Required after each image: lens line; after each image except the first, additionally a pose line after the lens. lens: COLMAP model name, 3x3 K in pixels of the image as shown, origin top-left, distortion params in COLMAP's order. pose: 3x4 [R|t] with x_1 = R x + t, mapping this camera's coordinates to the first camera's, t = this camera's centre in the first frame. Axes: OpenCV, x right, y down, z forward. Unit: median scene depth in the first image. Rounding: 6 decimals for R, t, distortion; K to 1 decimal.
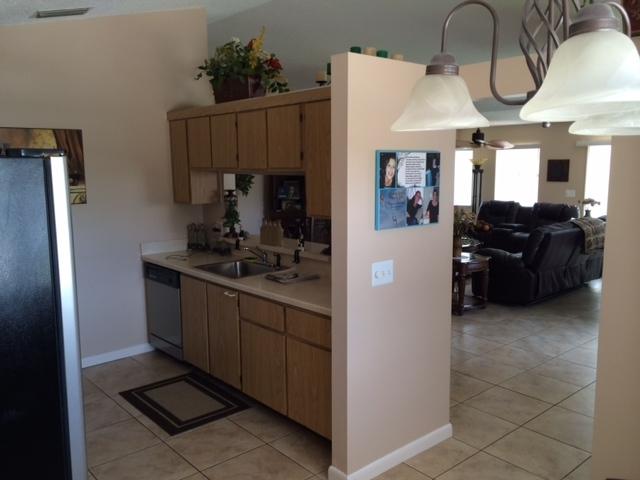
lens RADIAL K [[551.4, 0, 320.9], [0, 551.4, 240.2], [0, 0, 1]] dist [0.045389, 0.006213]
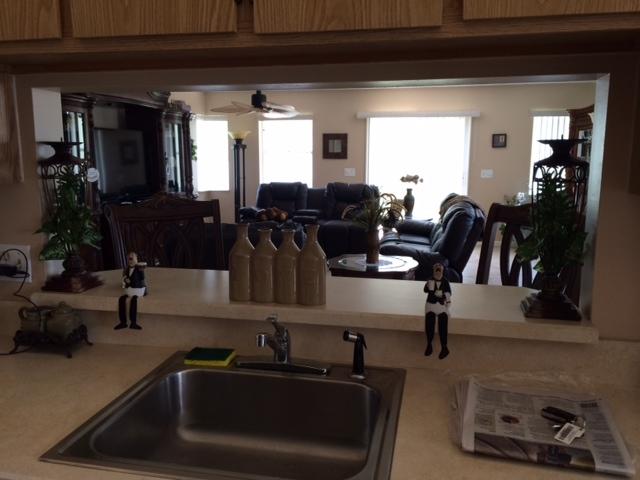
lens RADIAL K [[551.4, 0, 319.2], [0, 551.4, 241.8], [0, 0, 1]] dist [0.045389, 0.006213]
pose [[0.799671, -0.088392, 0.593897, -0.148964], [0.075542, 0.996056, 0.046531, -0.023170], [-0.595668, 0.007655, 0.803194, 0.406771]]
